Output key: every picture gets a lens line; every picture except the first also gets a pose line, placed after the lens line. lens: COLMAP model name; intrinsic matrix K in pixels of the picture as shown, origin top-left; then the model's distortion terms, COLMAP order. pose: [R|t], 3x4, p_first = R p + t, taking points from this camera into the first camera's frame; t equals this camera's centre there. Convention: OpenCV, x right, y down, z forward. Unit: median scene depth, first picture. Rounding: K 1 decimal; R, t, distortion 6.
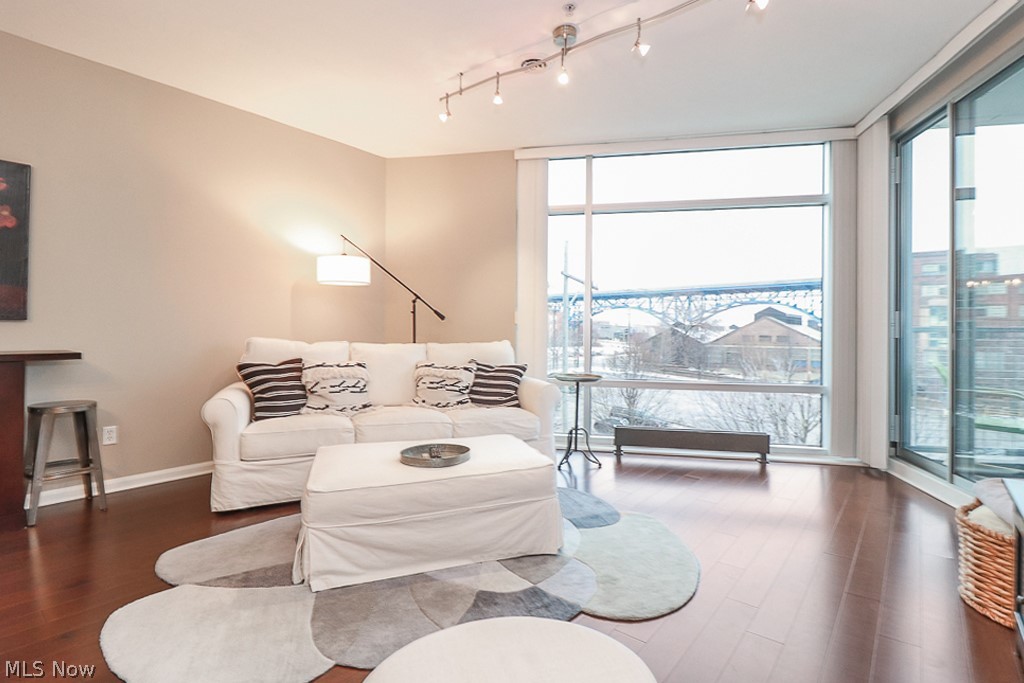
lens RADIAL K [[498.0, 0, 511.9], [0, 498.0, 329.1], [0, 0, 1]] dist [0.022134, -0.015104]
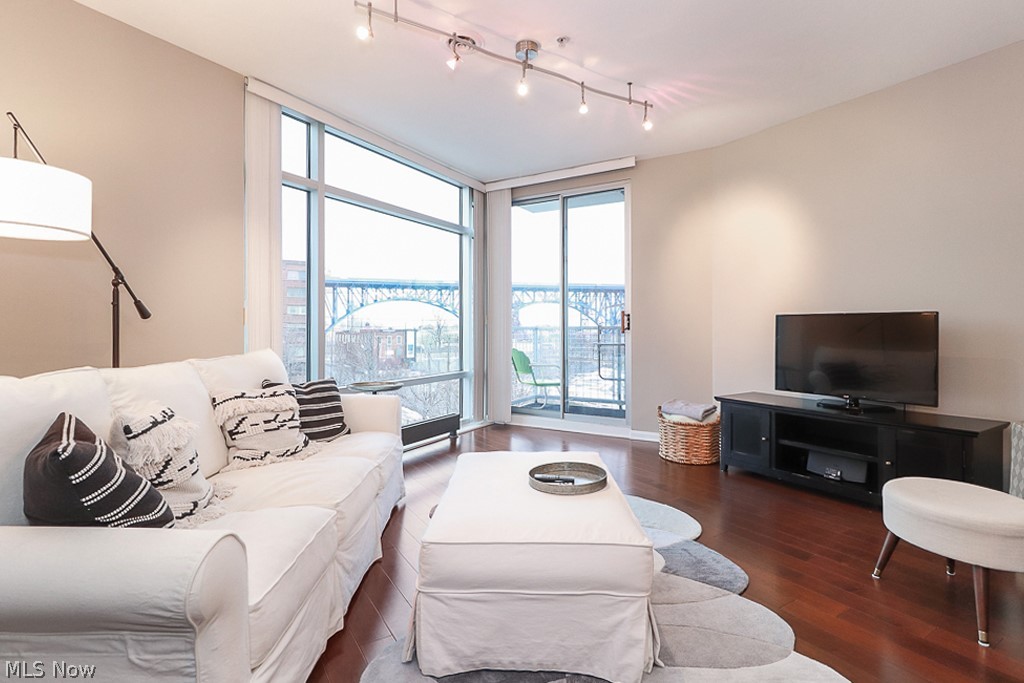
lens RADIAL K [[498.0, 0, 511.9], [0, 498.0, 329.1], [0, 0, 1]] dist [0.022134, -0.015104]
pose [[0.317279, -0.010079, 0.948279, -0.592751], [-0.000138, 0.999943, 0.010674, -0.013304], [-0.948332, -0.003517, 0.317260, 0.465231]]
